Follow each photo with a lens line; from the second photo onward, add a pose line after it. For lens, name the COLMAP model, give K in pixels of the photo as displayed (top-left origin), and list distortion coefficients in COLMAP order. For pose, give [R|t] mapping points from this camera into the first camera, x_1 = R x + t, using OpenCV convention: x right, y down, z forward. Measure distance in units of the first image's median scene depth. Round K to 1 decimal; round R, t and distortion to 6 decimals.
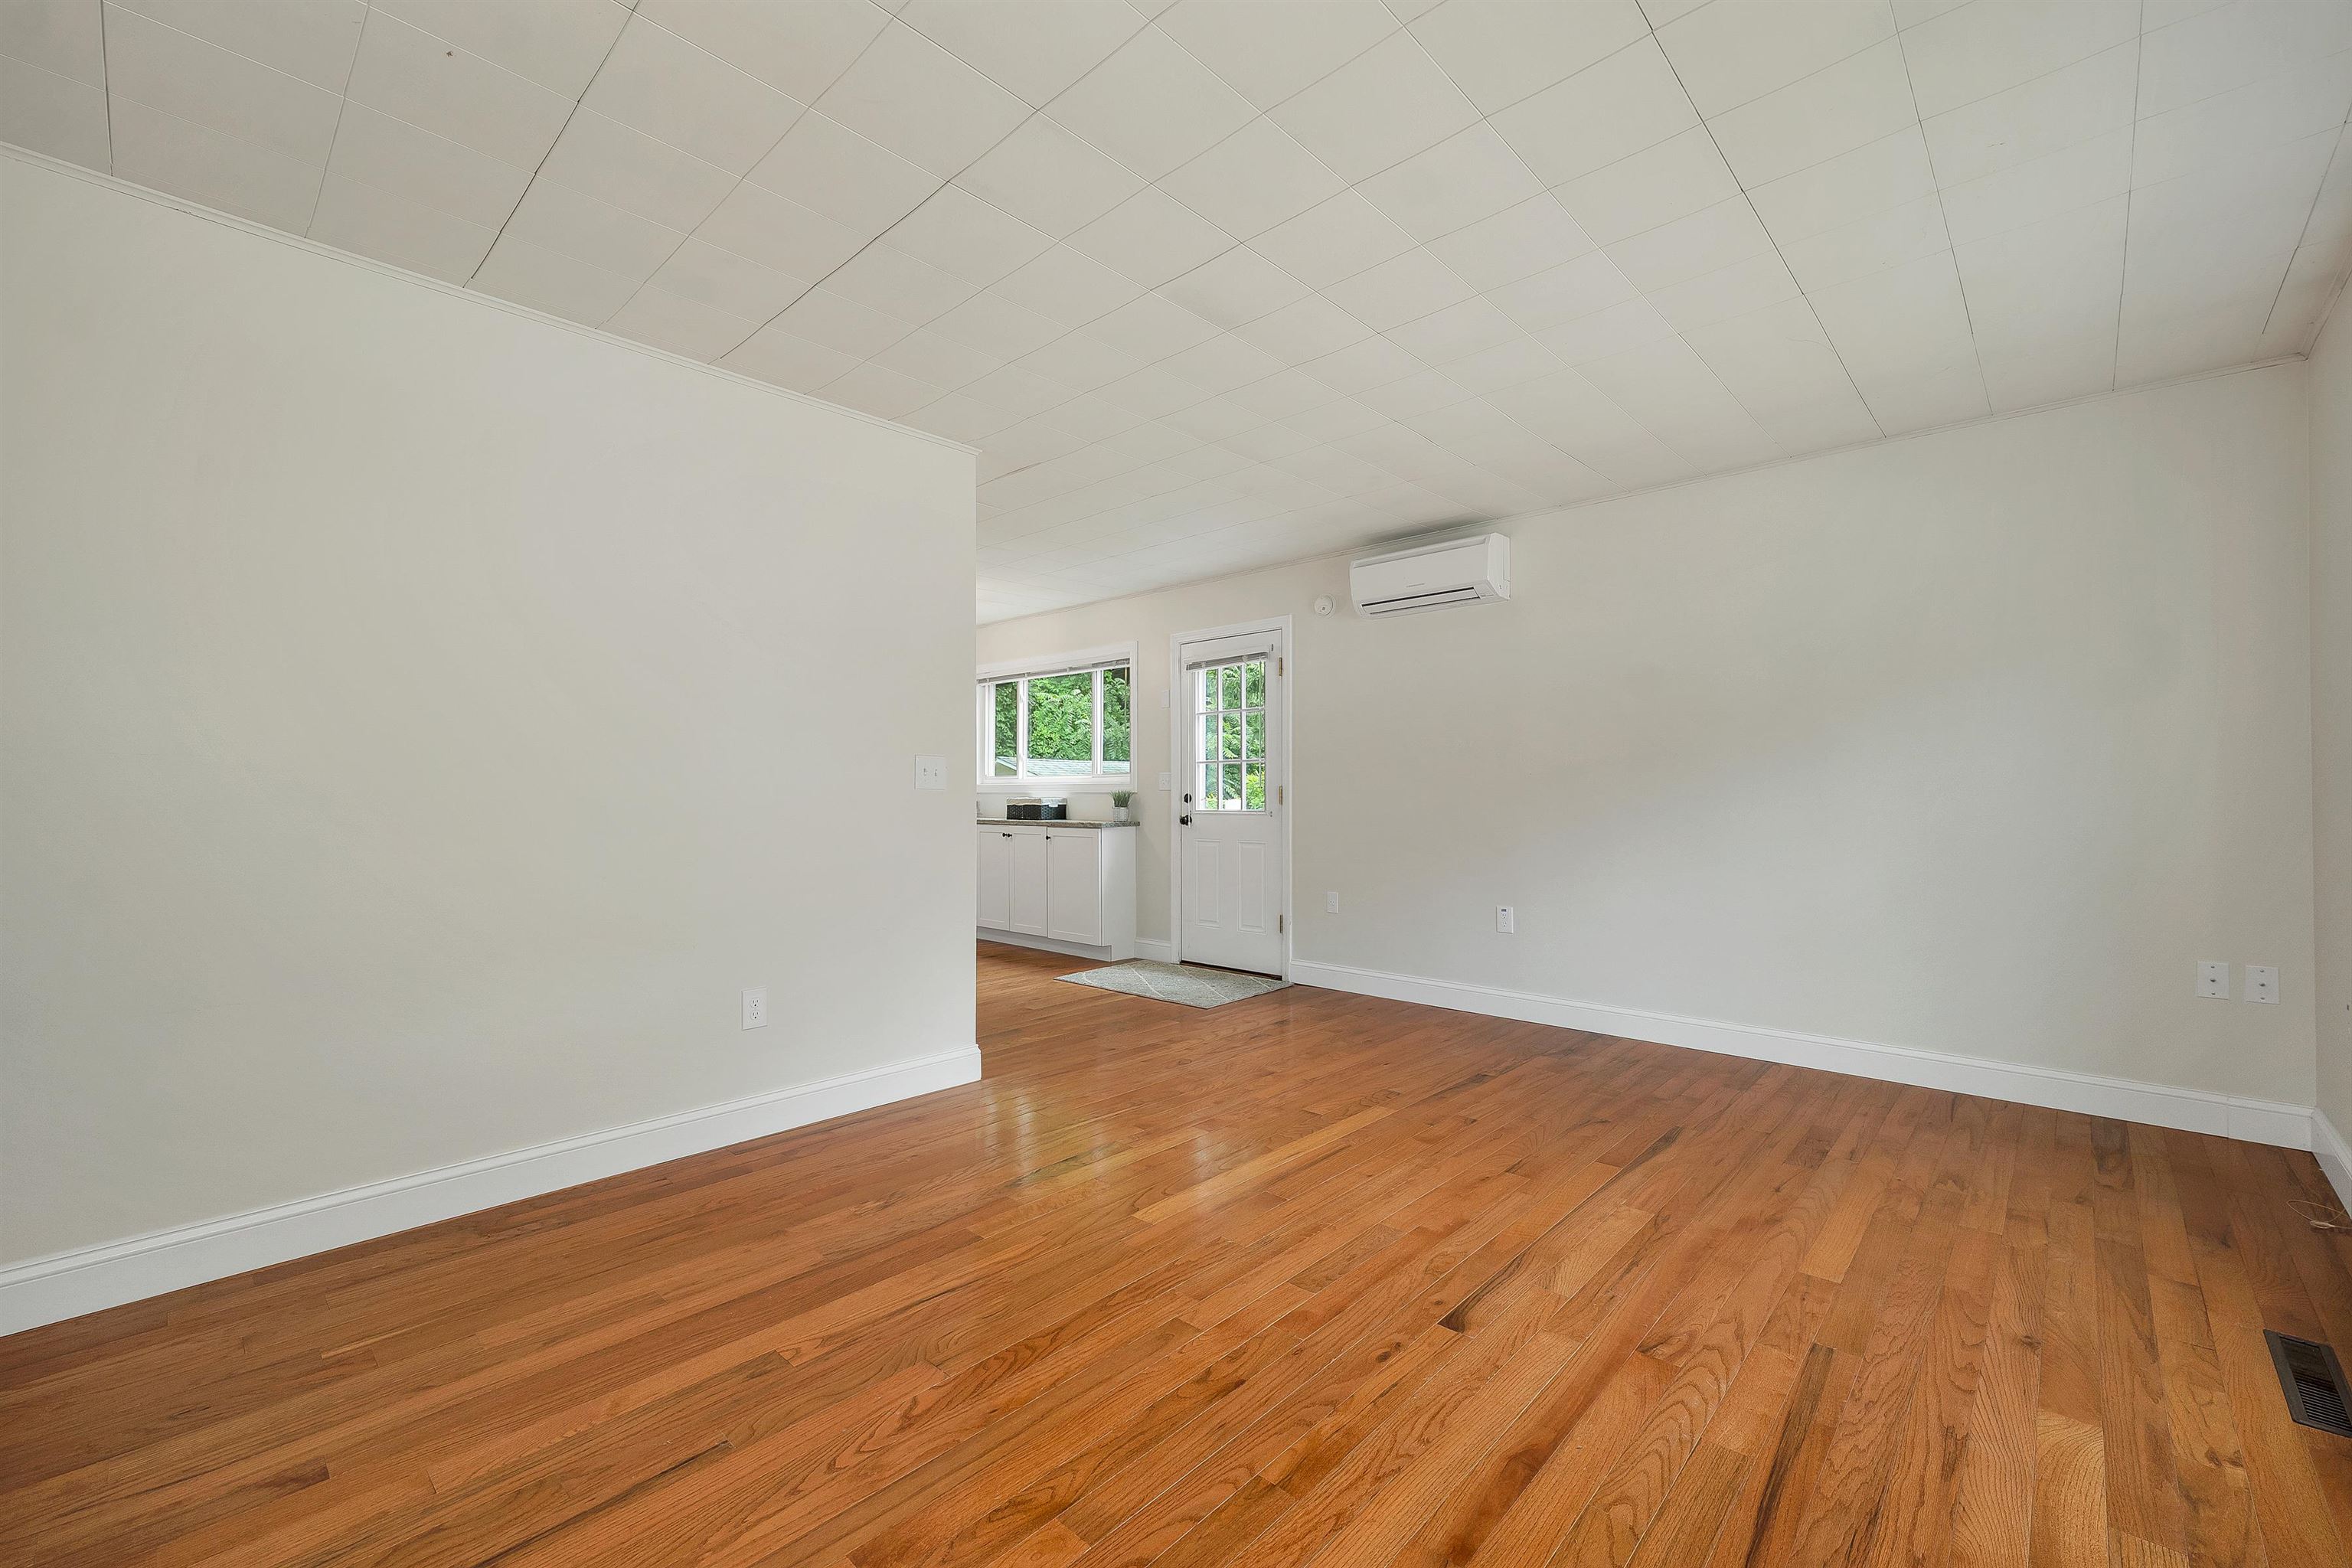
lens RADIAL K [[970.4, 0, 1180.1], [0, 970.4, 767.0], [0, 0, 1]] dist [0.002565, -0.000082]
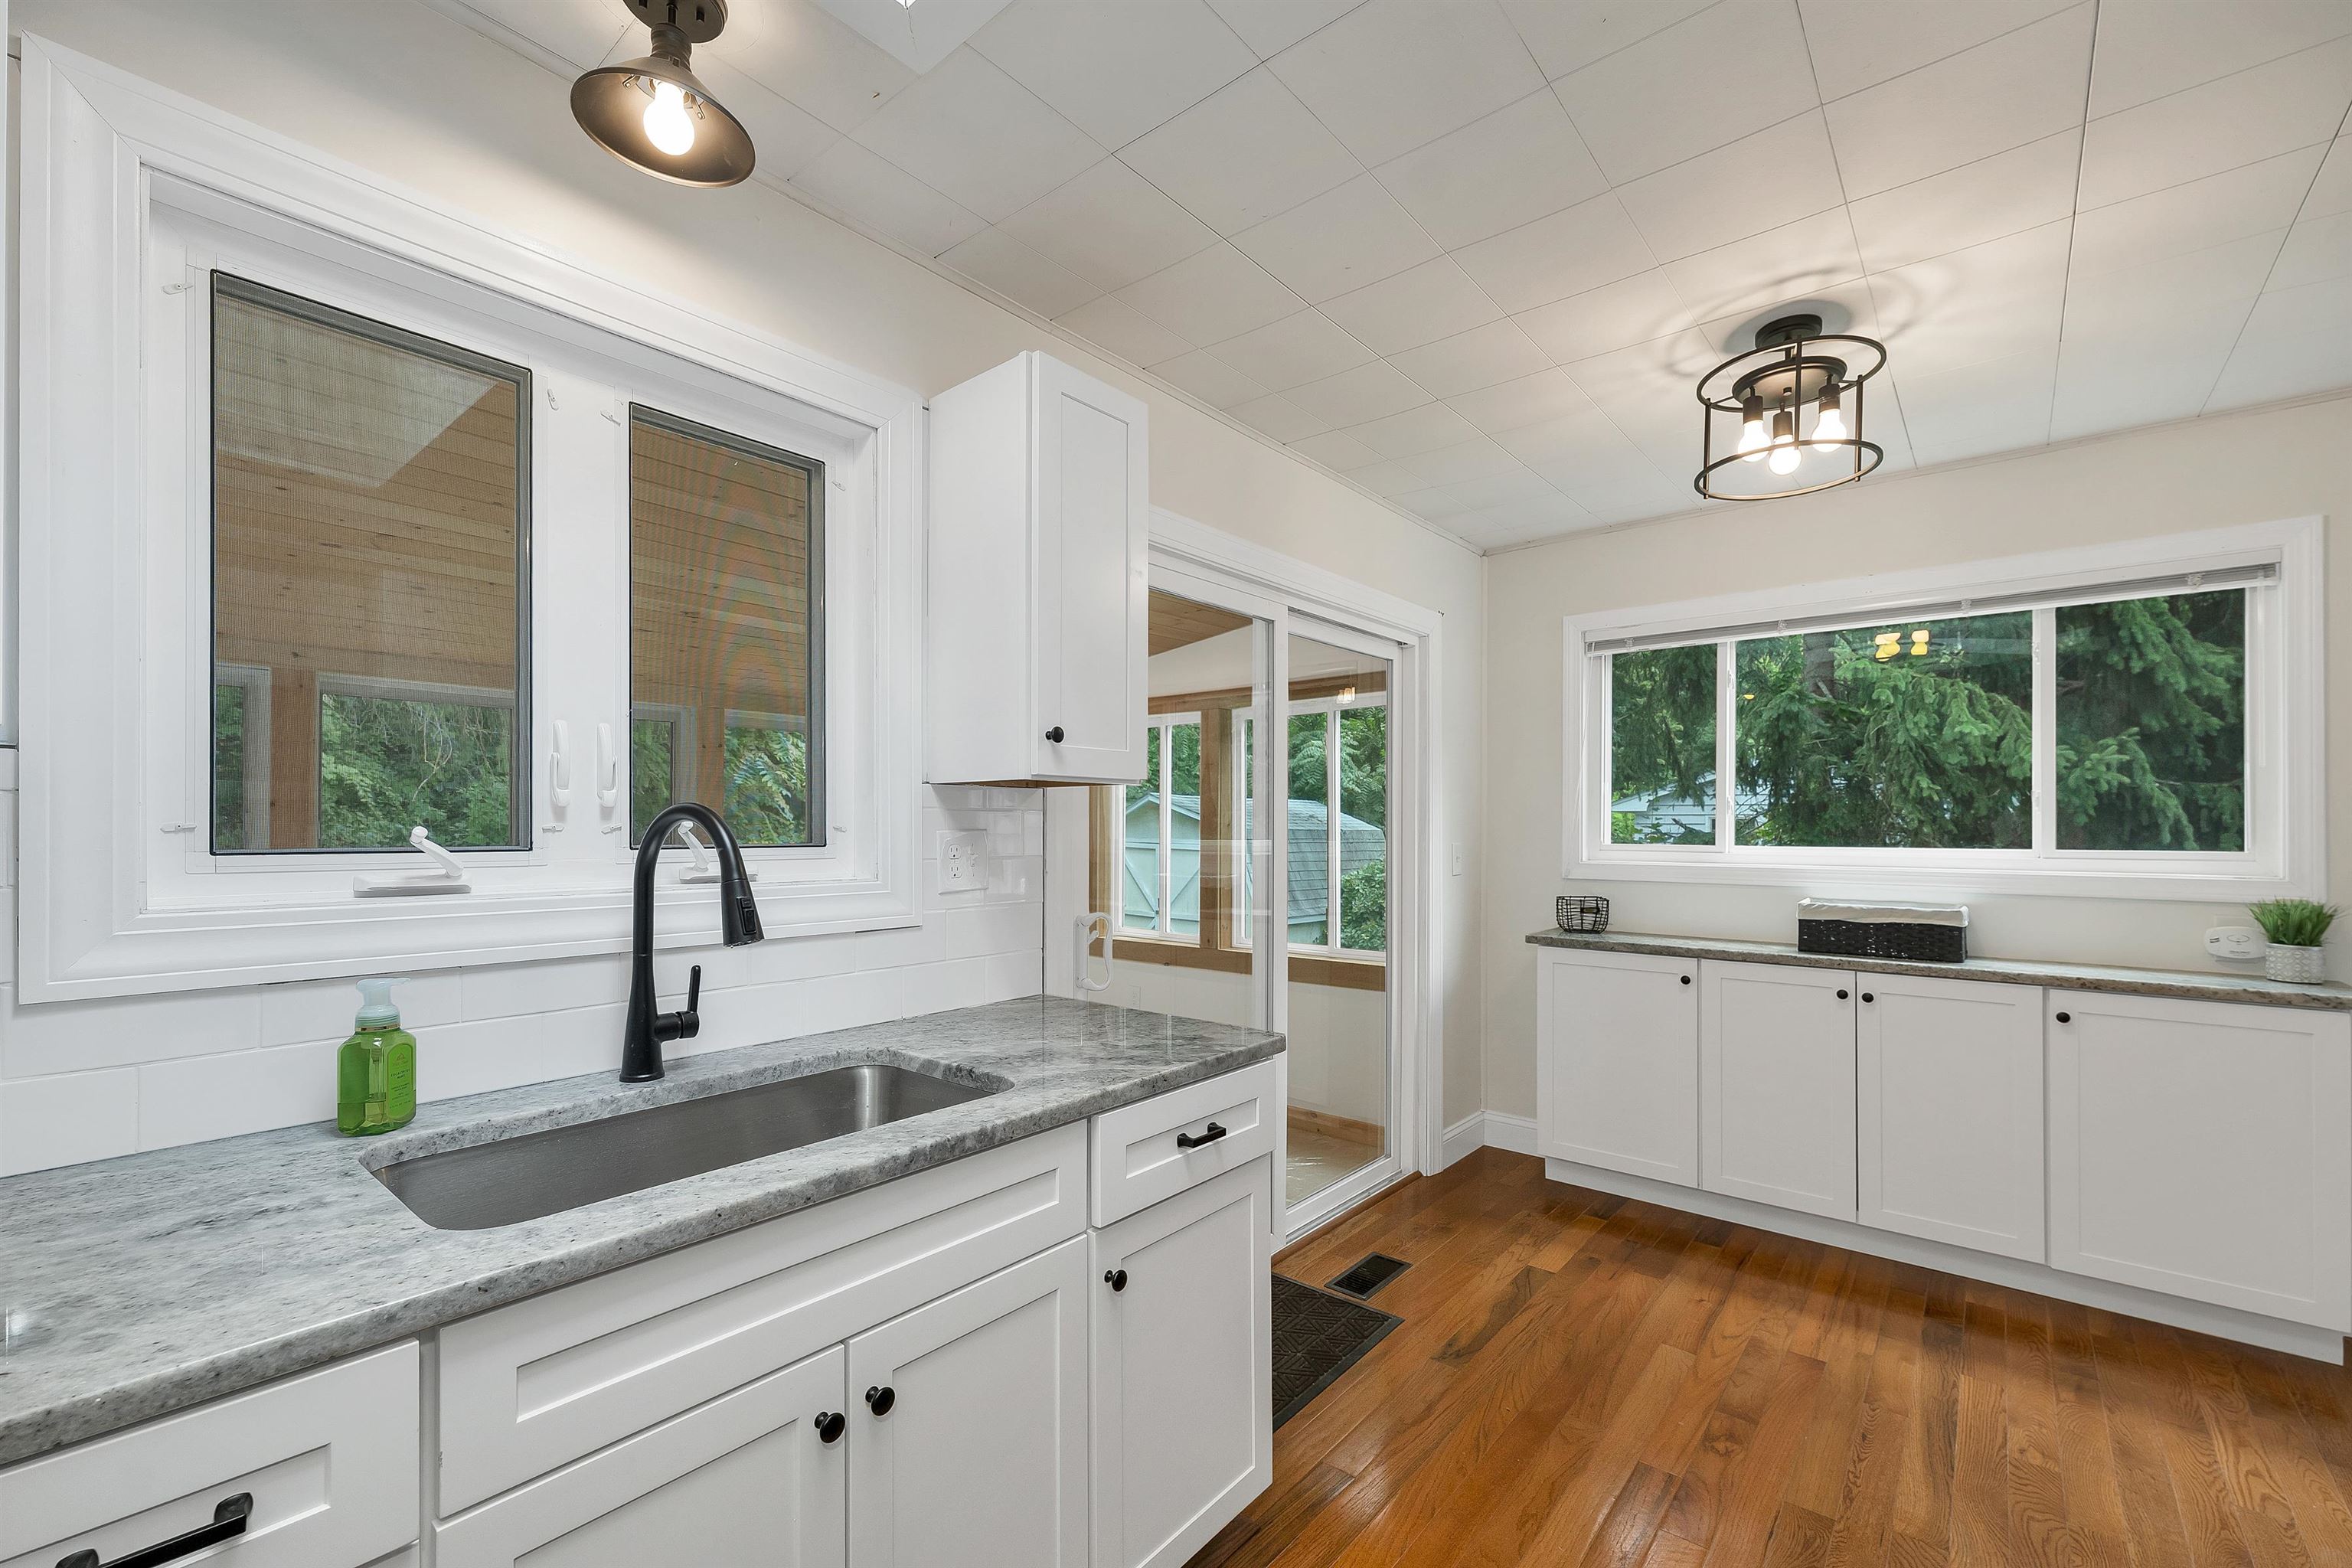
lens RADIAL K [[970.4, 0, 1172.0], [0, 970.4, 829.6], [0, 0, 1]] dist [0.002565, -0.000082]
pose [[0.999239, 0.005115, 0.038666, -1.351938], [-0.006261, 0.999544, 0.029556, -0.034921], [-0.038497, -0.029776, 0.998815, 1.610265]]
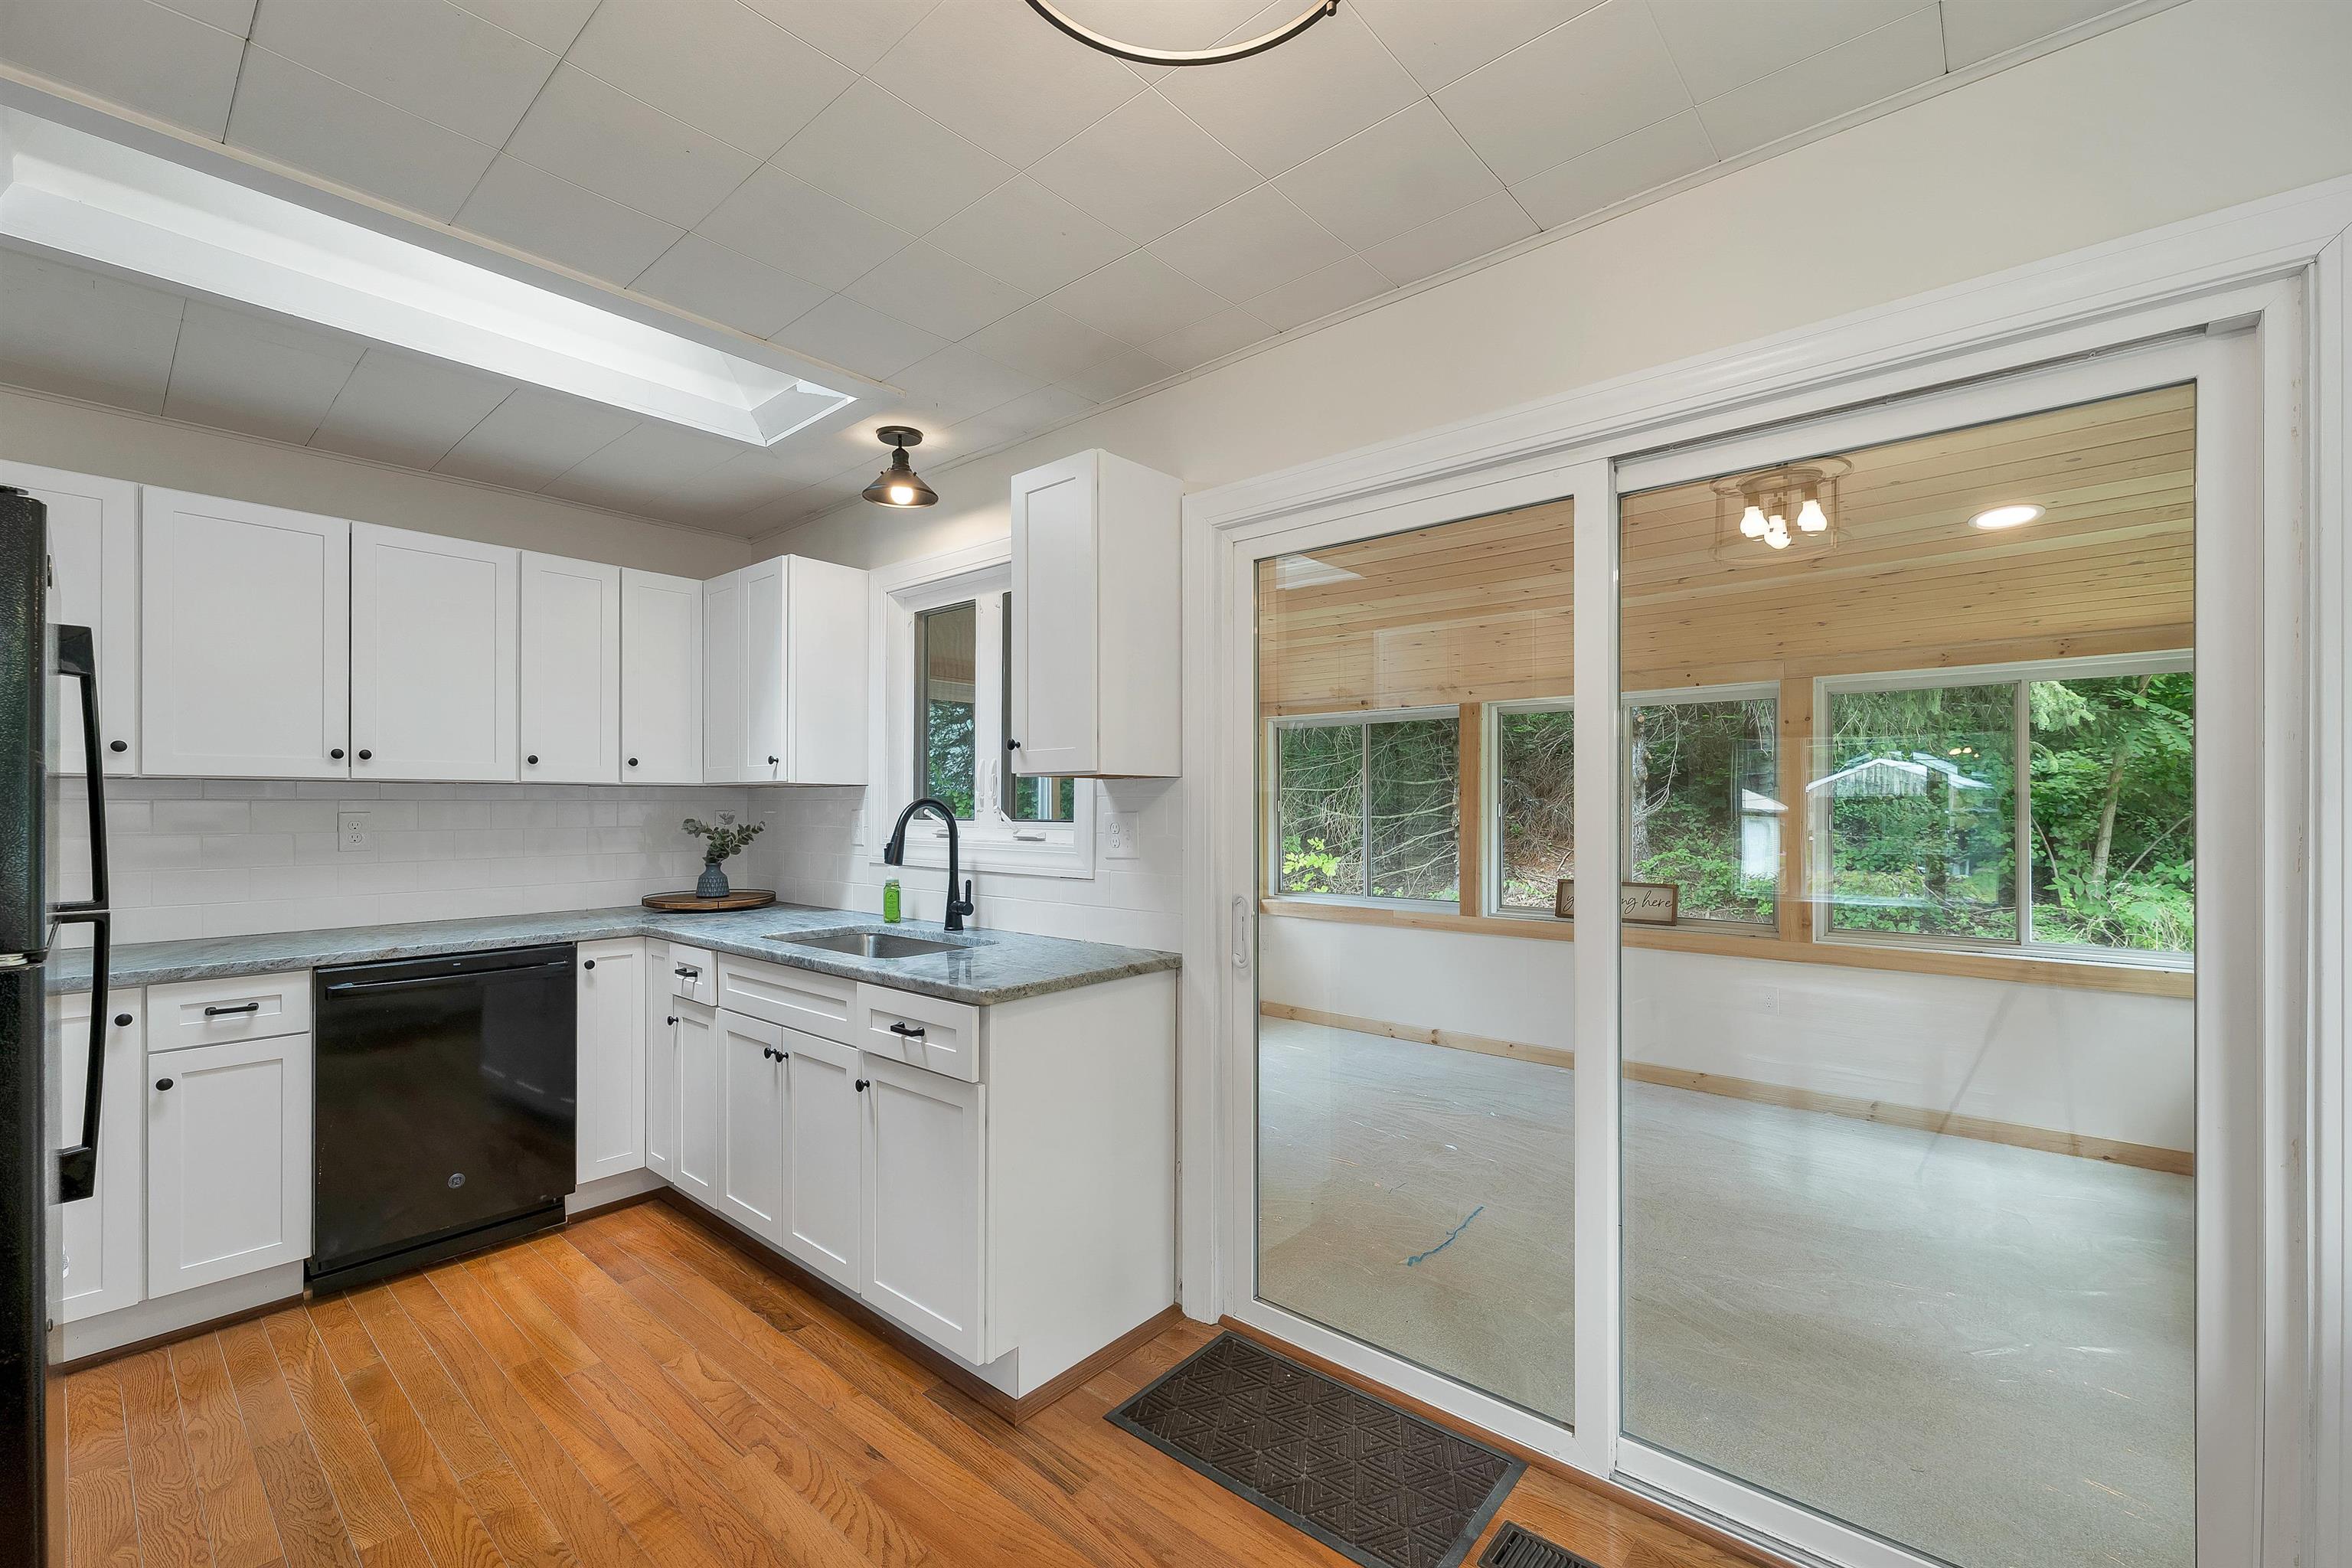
lens RADIAL K [[970.4, 0, 1174.2], [0, 970.4, 801.6], [0, 0, 1]] dist [0.002565, -0.000082]
pose [[0.026714, 0.000430, -0.999643, -0.445880], [0.027518, 0.999621, 0.001166, -0.021387], [0.999264, -0.027539, 0.026692, 2.428984]]
